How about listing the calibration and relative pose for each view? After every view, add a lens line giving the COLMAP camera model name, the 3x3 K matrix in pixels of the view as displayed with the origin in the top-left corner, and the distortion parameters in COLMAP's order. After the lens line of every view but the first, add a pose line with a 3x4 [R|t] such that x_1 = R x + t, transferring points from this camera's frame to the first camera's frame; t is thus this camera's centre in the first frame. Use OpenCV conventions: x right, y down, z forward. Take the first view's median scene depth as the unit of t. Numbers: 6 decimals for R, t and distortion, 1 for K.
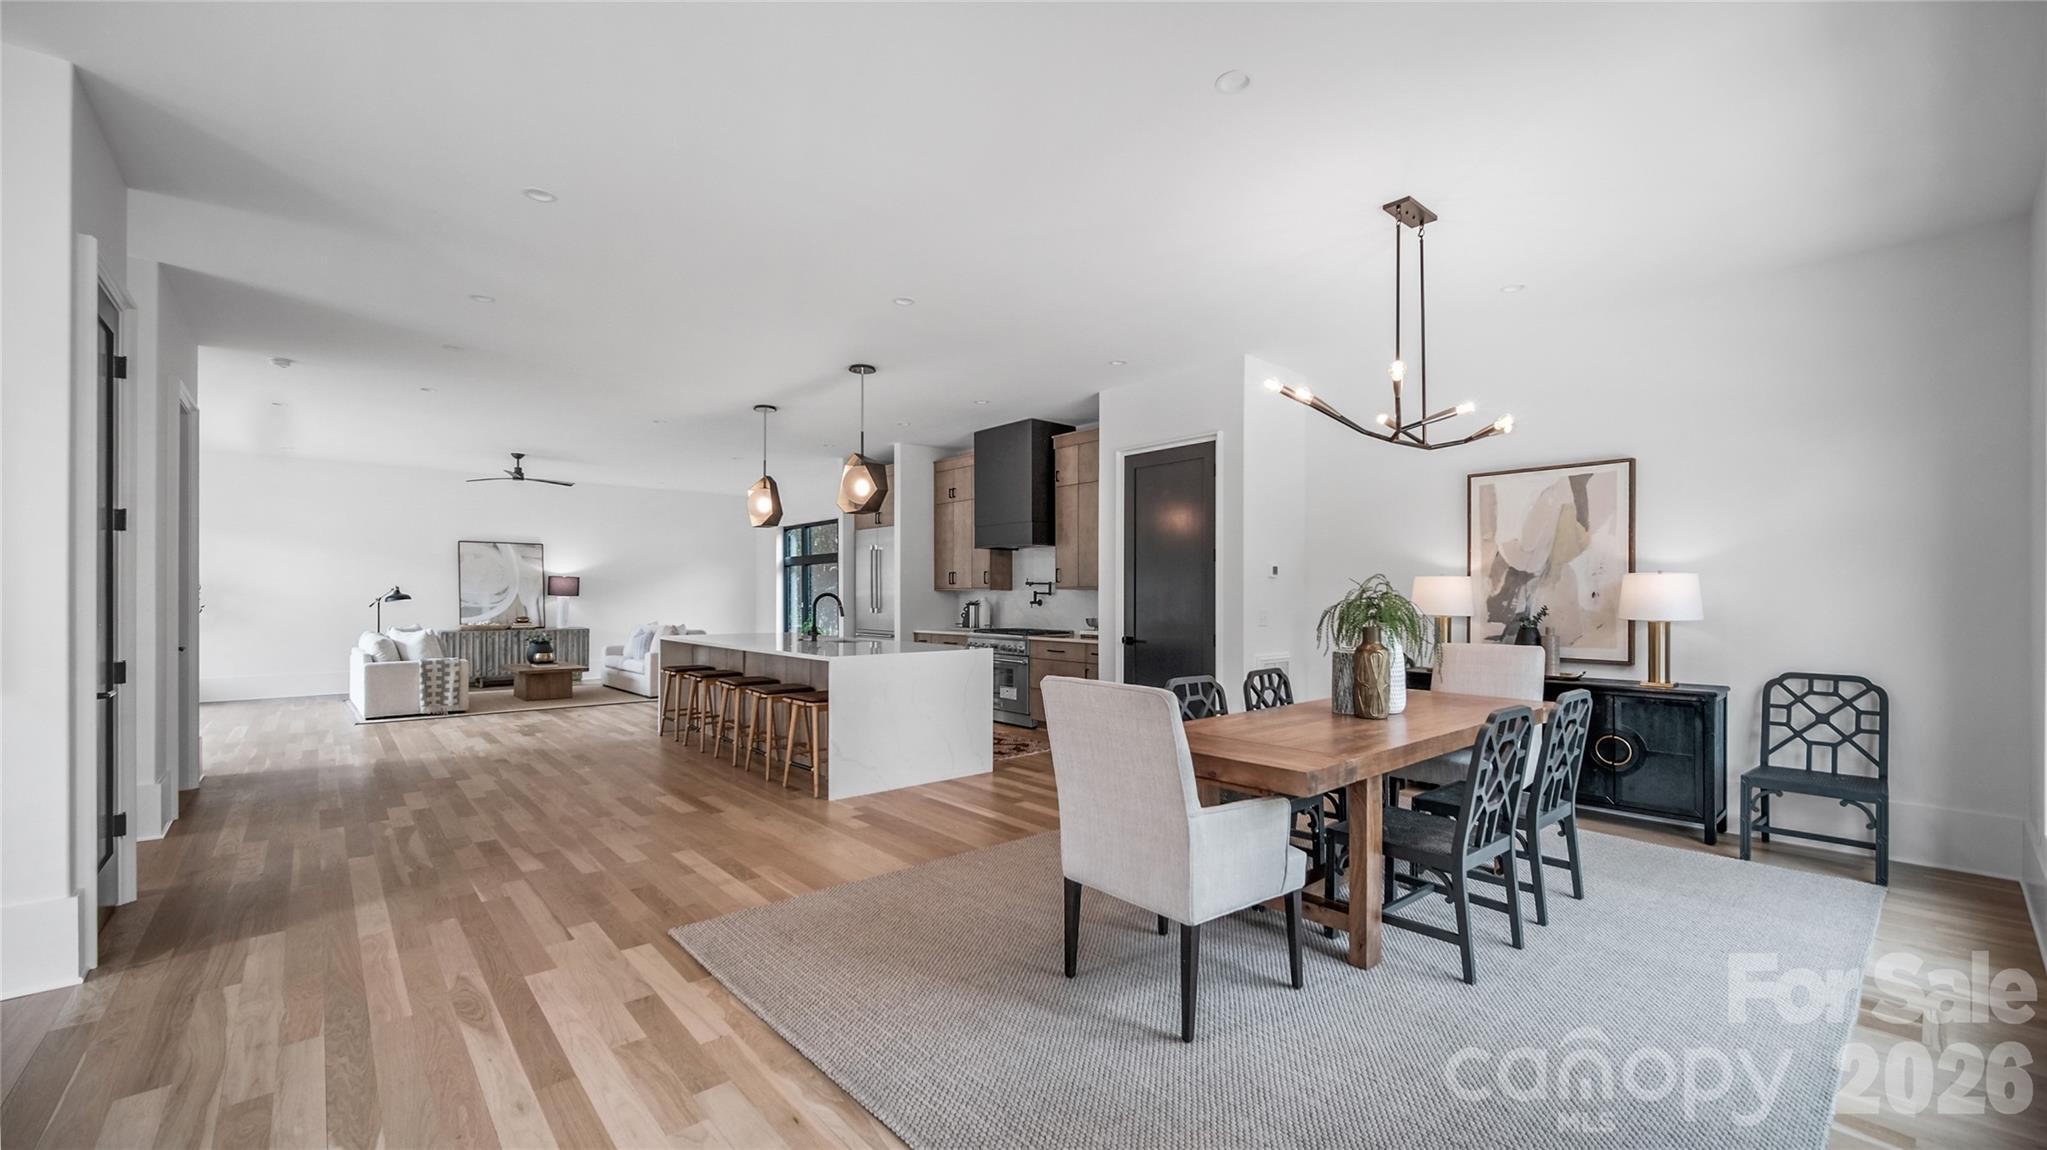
lens RADIAL K [[814.2, 0, 1026.4], [0, 814.2, 602.9], [0, 0, 1]] dist [0.000408, -0.000055]
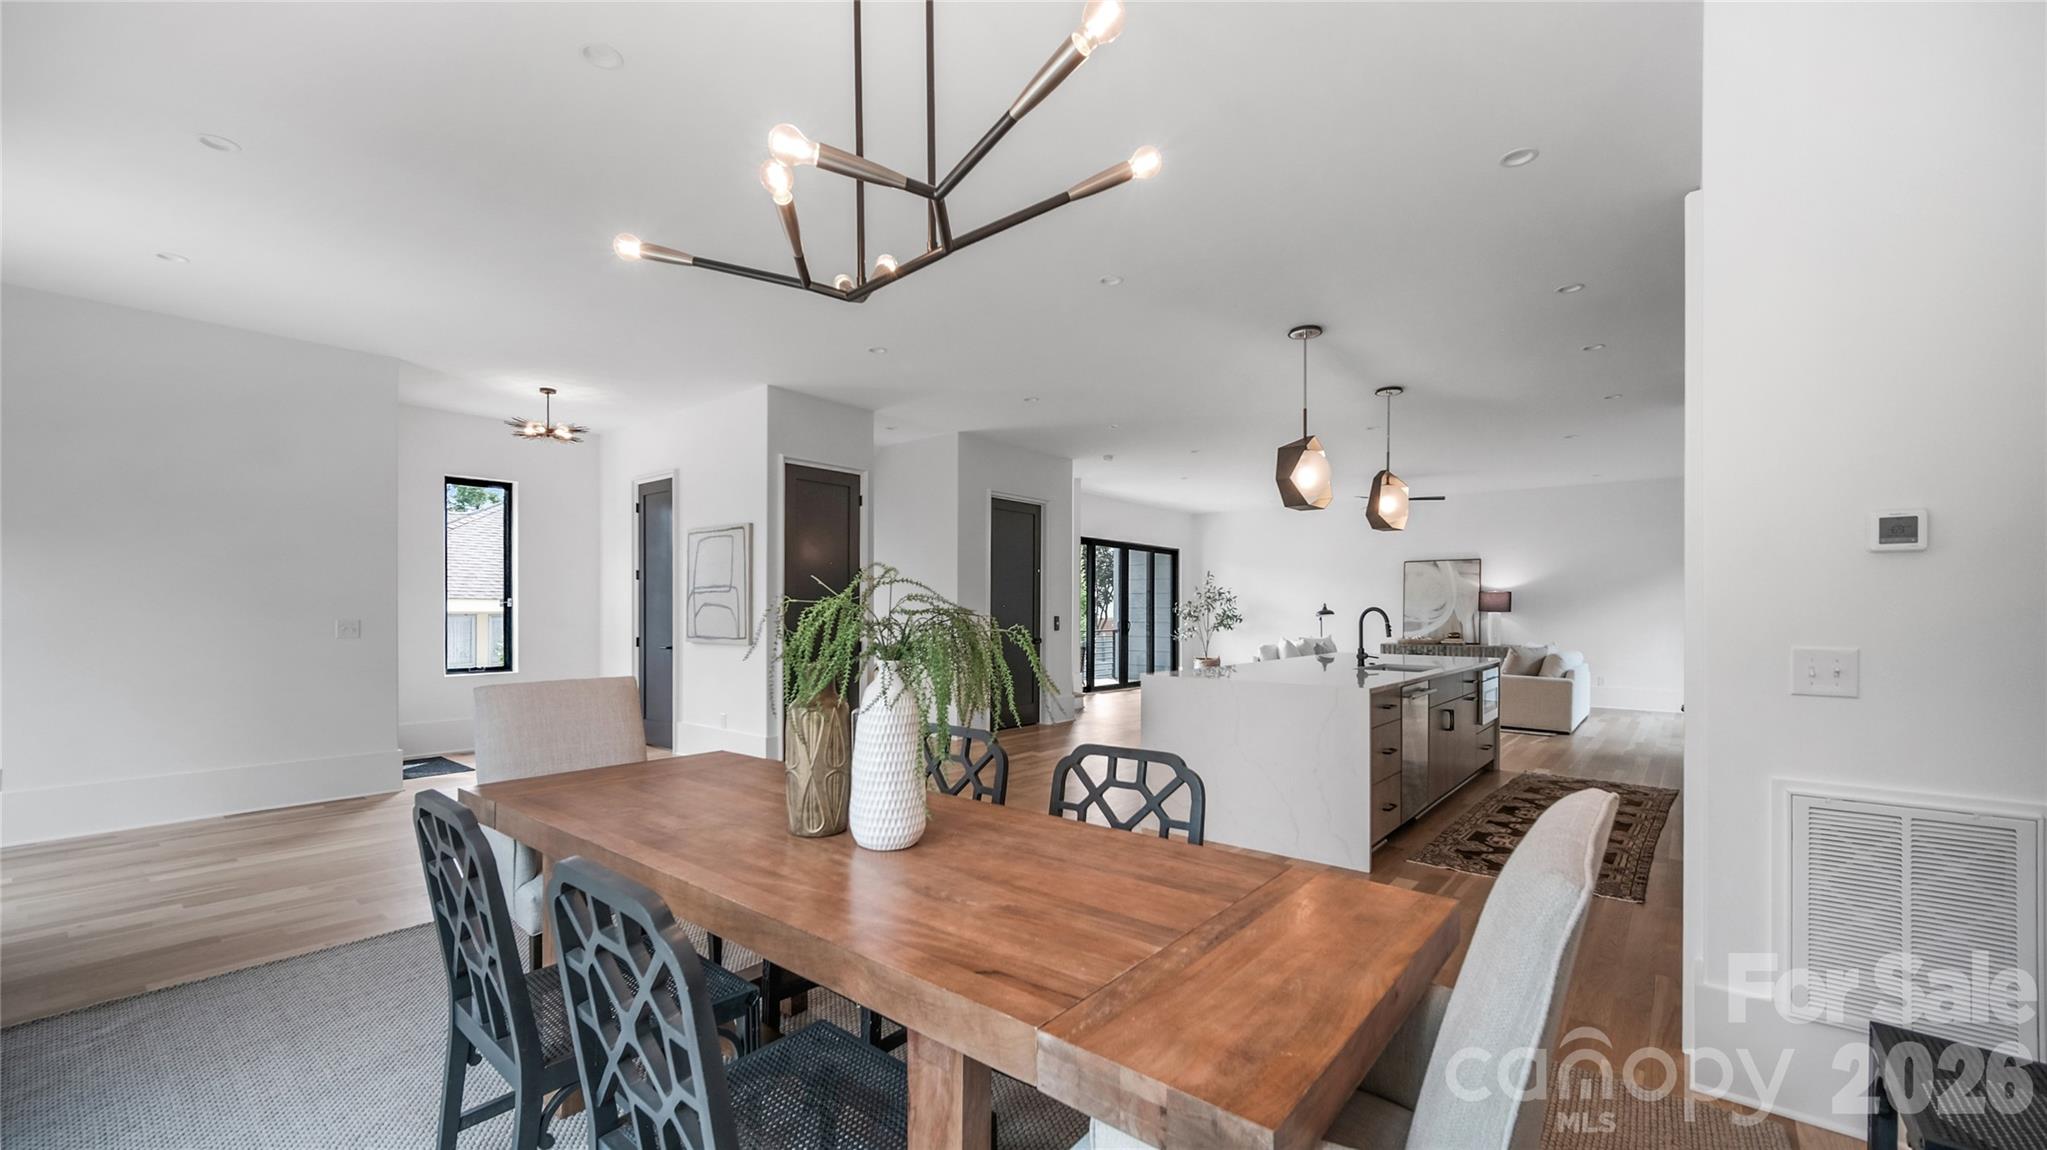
lens RADIAL K [[814.2, 0, 1026.4], [0, 814.2, 602.9], [0, 0, 1]] dist [0.000408, -0.000055]
pose [[0.158737, -0.010674, -0.987263, 0.474563], [-0.010000, 0.999873, -0.012418, -0.002759], [0.987270, 0.011844, 0.158610, 0.503170]]
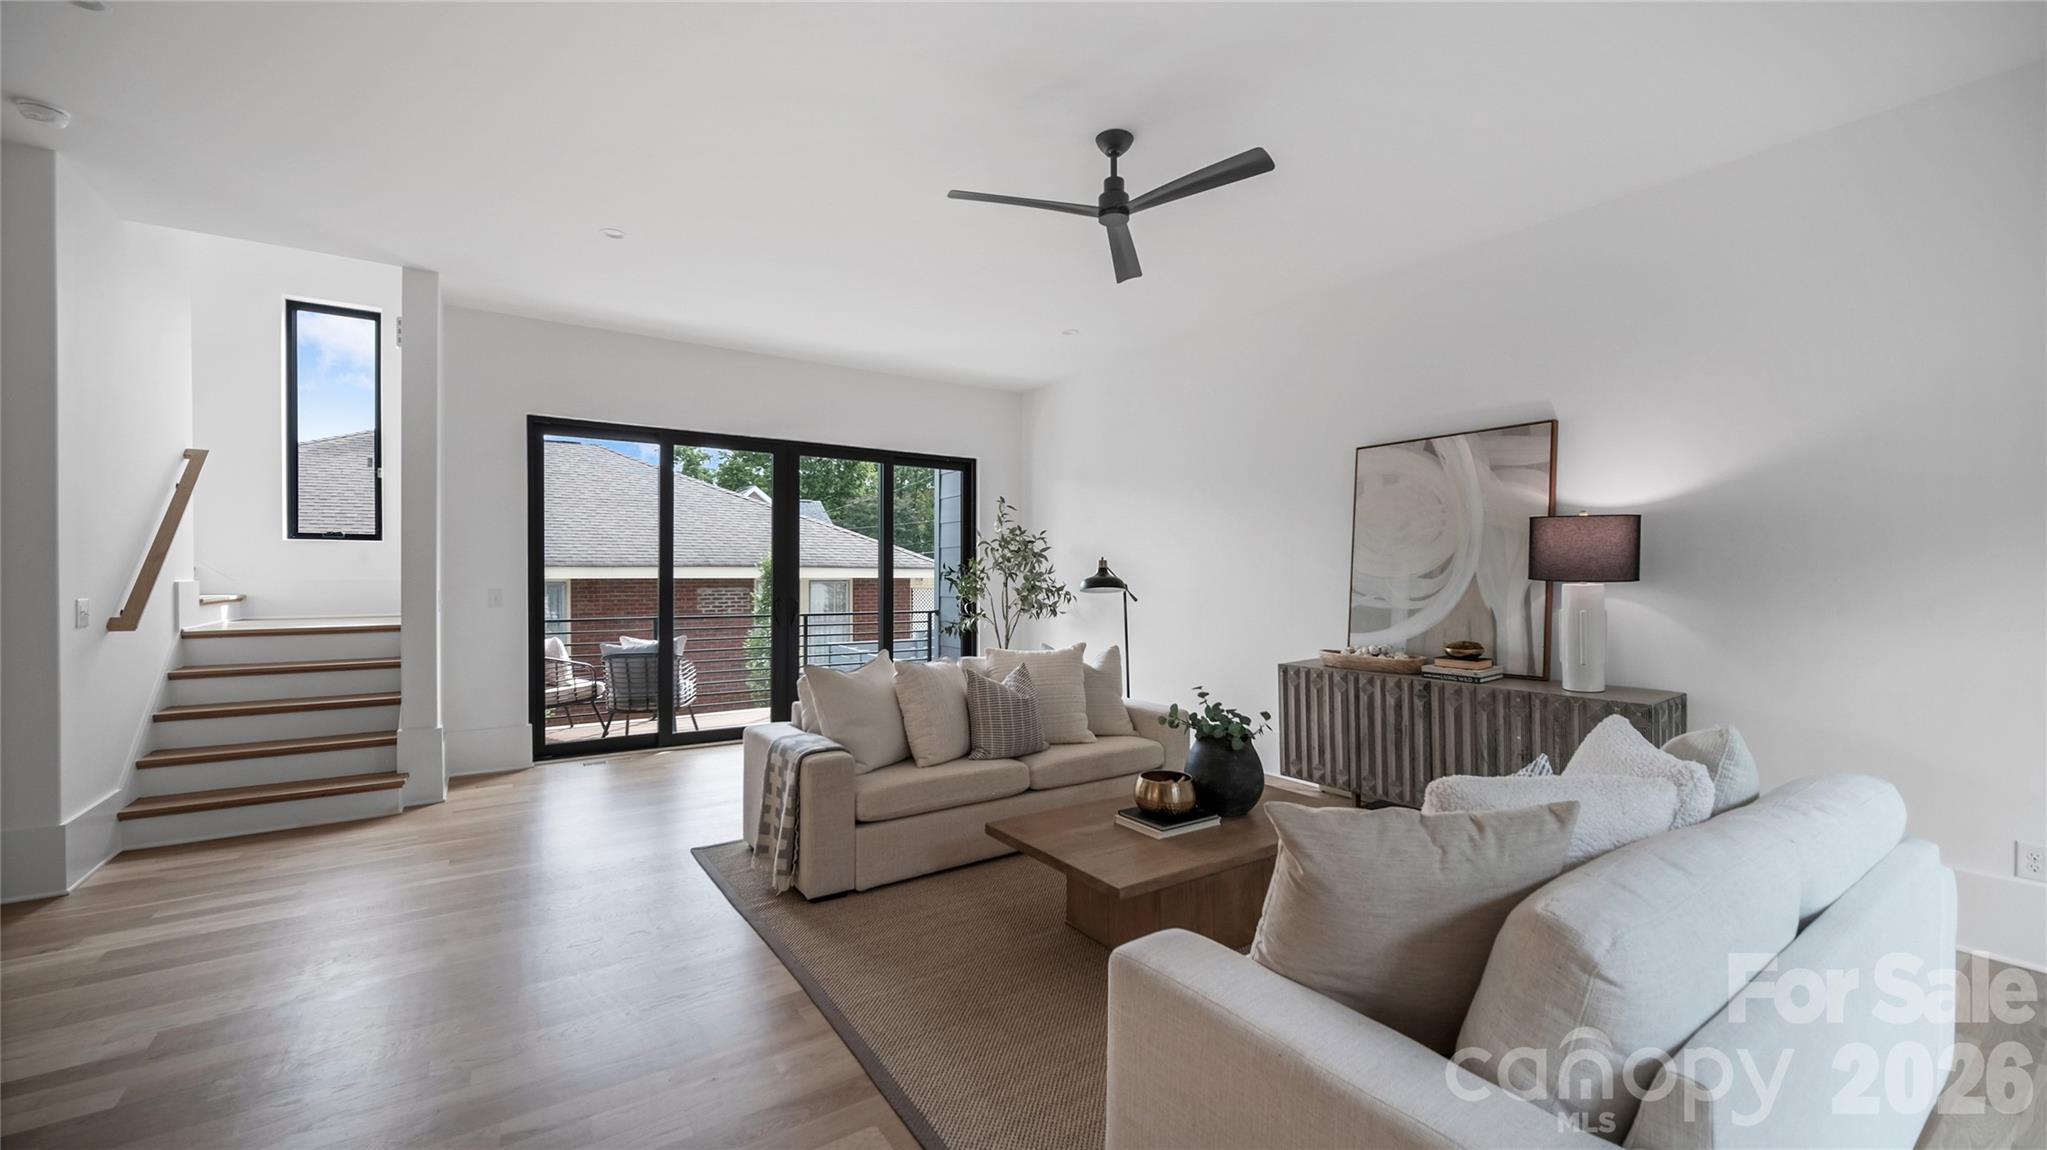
lens RADIAL K [[807.6, 0, 1027.6], [0, 807.6, 585.3], [0, 0, 1]] dist [-0.000917, -0.000148]
pose [[-0.121819, 0.012719, -0.992471, -0.415144], [-0.007027, 0.999882, 0.013676, -0.016058], [0.992527, 0.008640, -0.121715, 1.375003]]
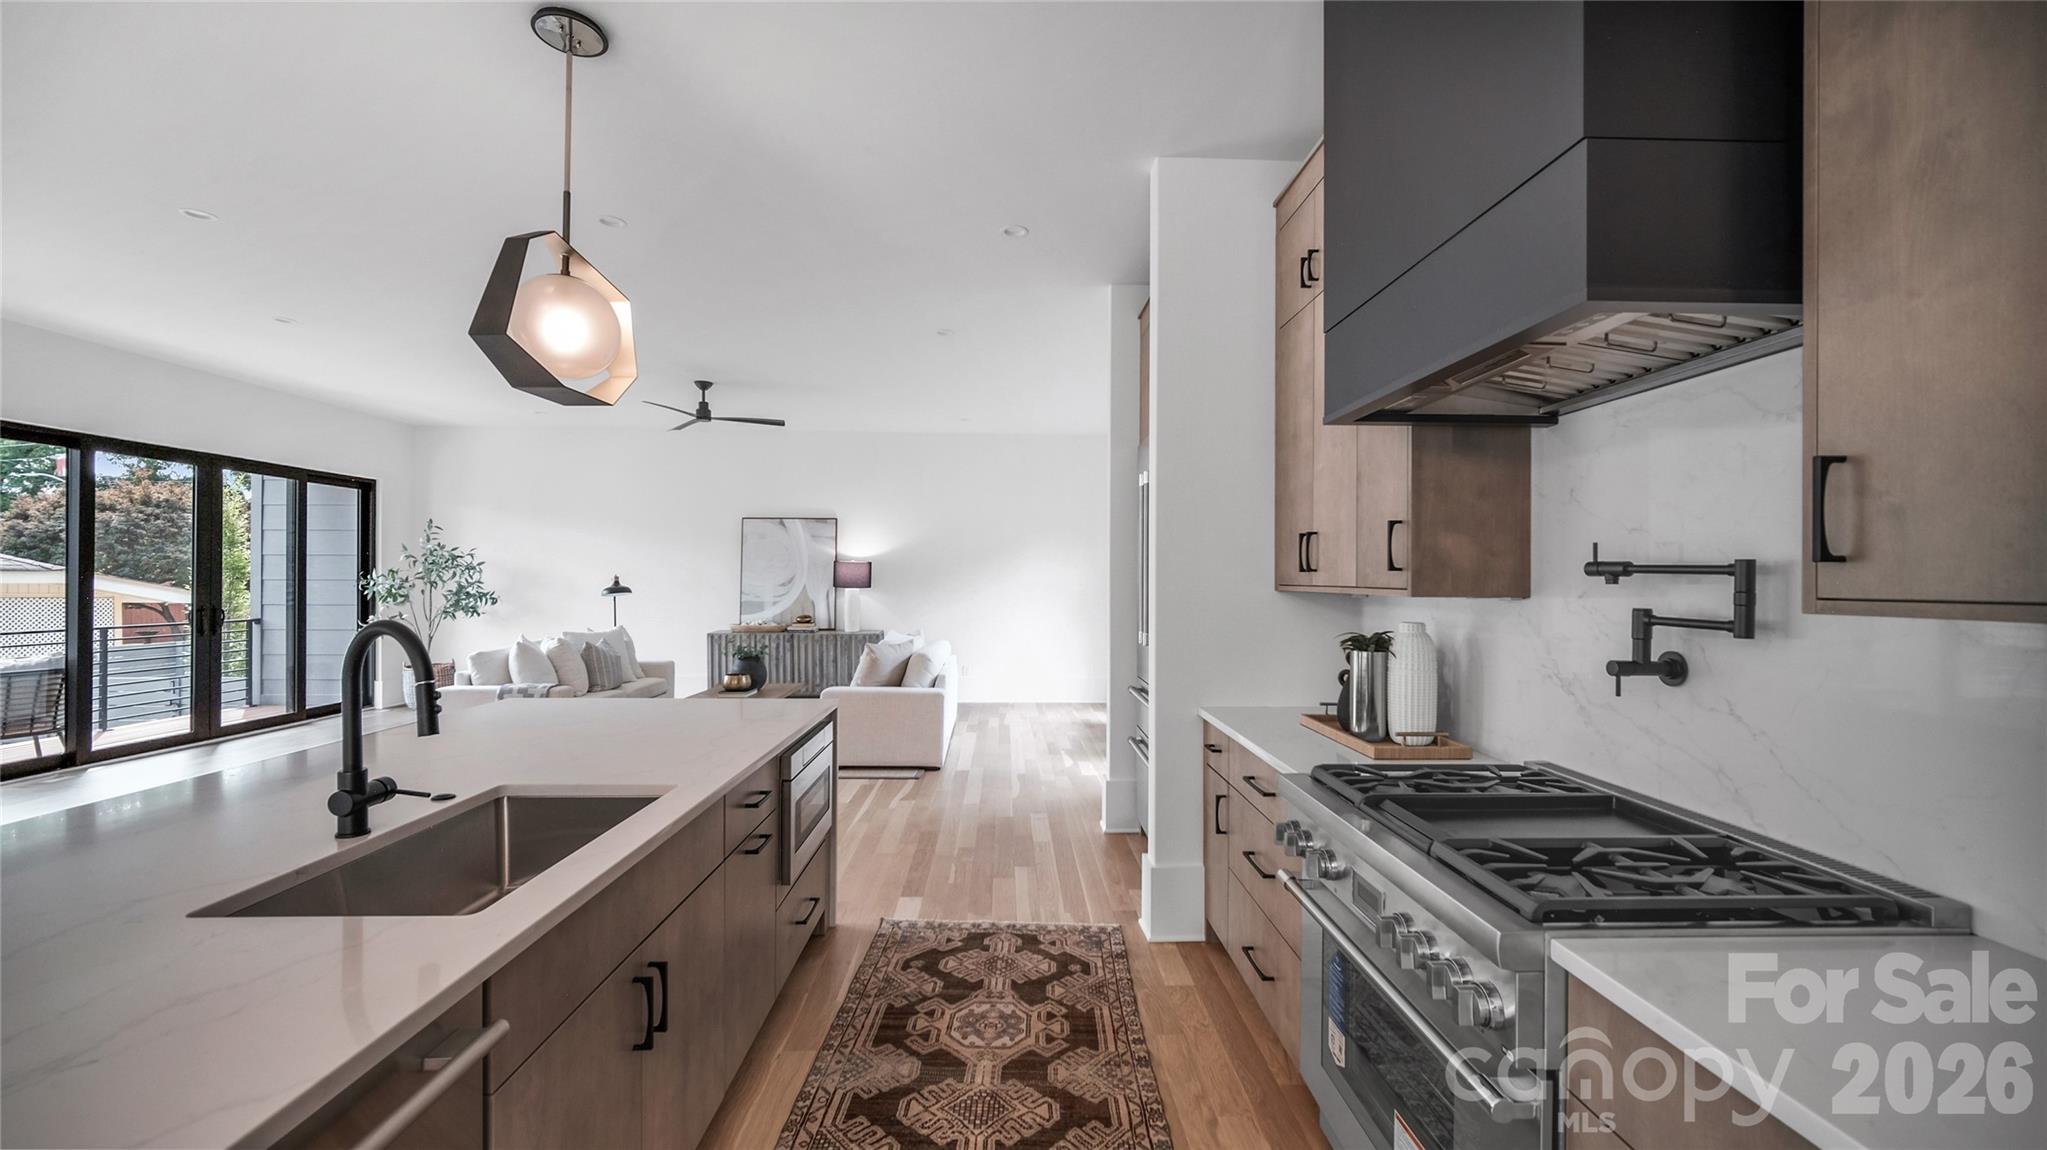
lens RADIAL K [[805.7, 0, 1026.9], [0, 805.7, 577.8], [0, 0, 1]] dist [-0.000334, -0.000163]
pose [[0.769758, 0.002210, -0.638332, 0.024026], [-0.008747, 0.999937, -0.007086, -0.022657], [0.638276, 0.011038, 0.769729, 0.893834]]
